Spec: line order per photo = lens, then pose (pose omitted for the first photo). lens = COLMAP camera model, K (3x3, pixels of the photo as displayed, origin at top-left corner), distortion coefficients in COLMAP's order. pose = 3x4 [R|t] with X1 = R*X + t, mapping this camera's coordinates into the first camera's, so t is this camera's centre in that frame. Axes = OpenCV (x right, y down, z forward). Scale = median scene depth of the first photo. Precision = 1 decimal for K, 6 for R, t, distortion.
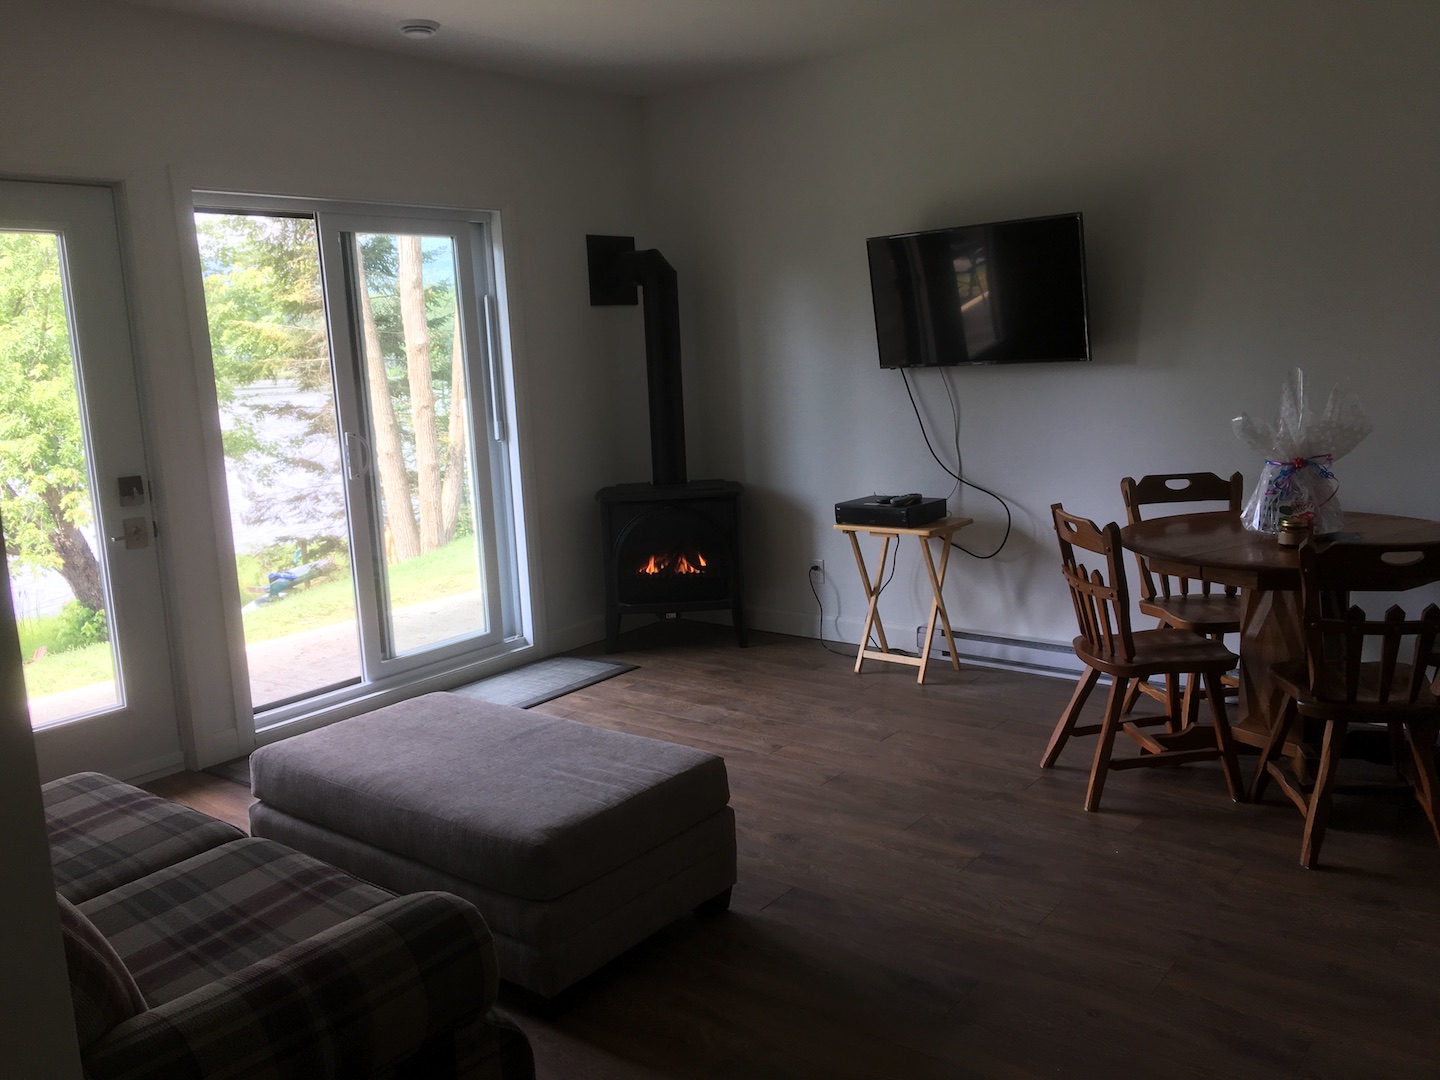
lens RADIAL K [[1204.7, 0, 720.0], [0, 1204.7, 540.0], [0, 0, 1]] dist [0.082072, -0.101262]
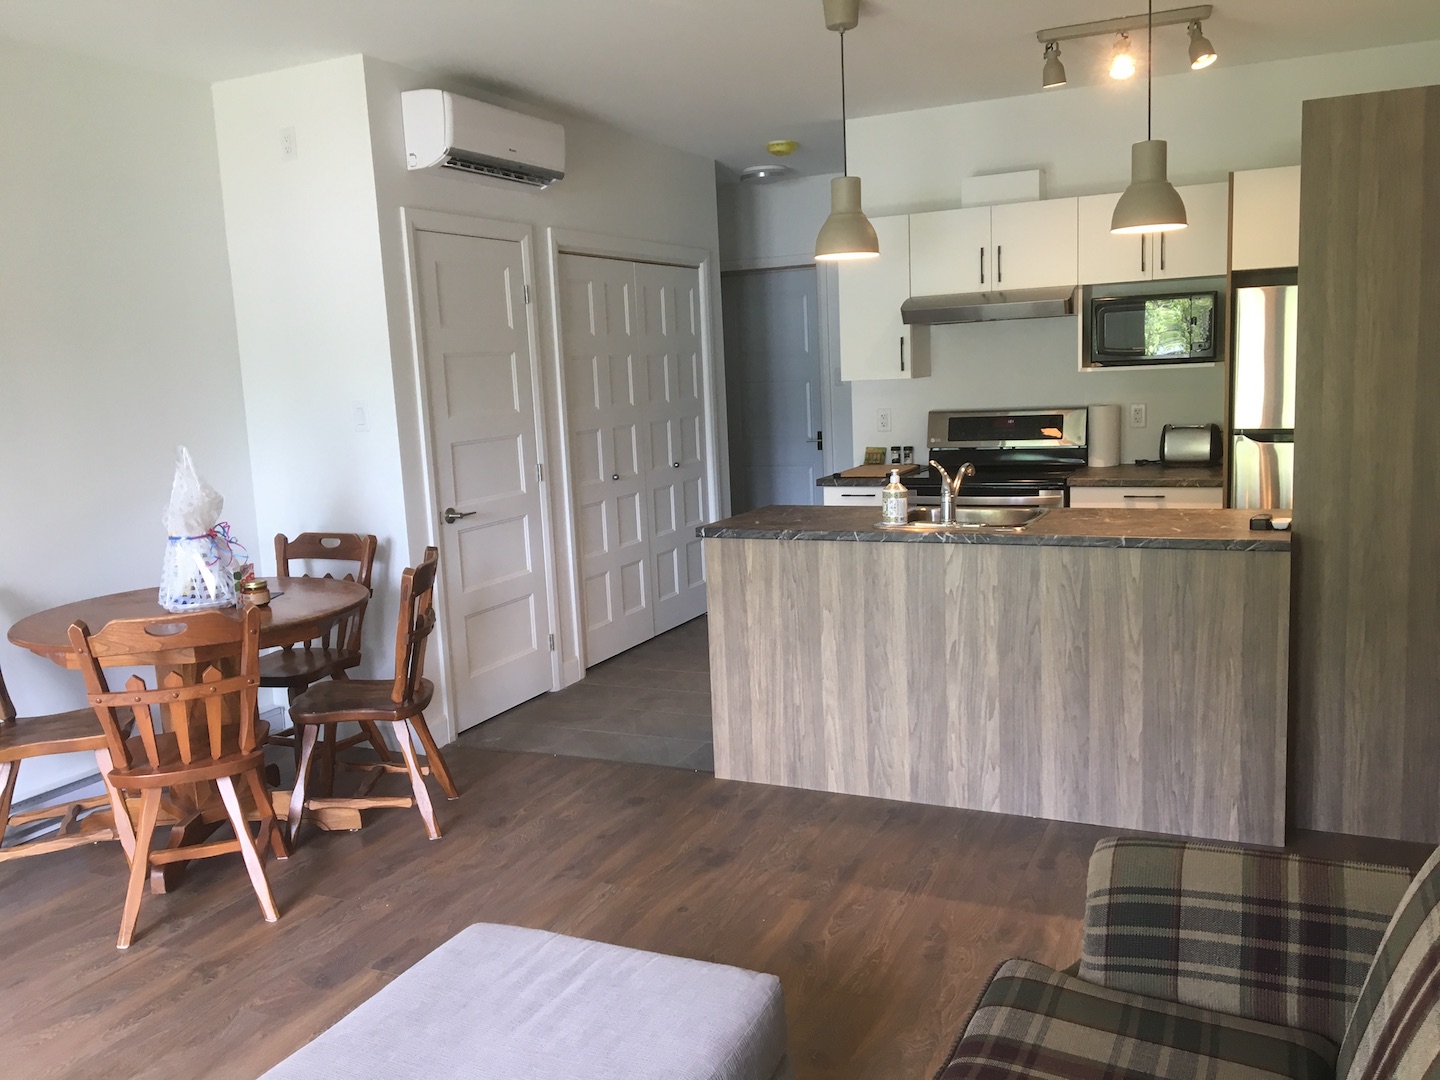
lens RADIAL K [[1197.9, 0, 726.9], [0, 1197.9, 547.0], [0, 0, 1]] dist [0.070762, -0.101075]
pose [[-0.238055, -0.085297, 0.967499, -0.620353], [0.218771, 0.965828, 0.138979, -0.097482], [-0.946292, 0.244746, -0.211260, 0.795886]]
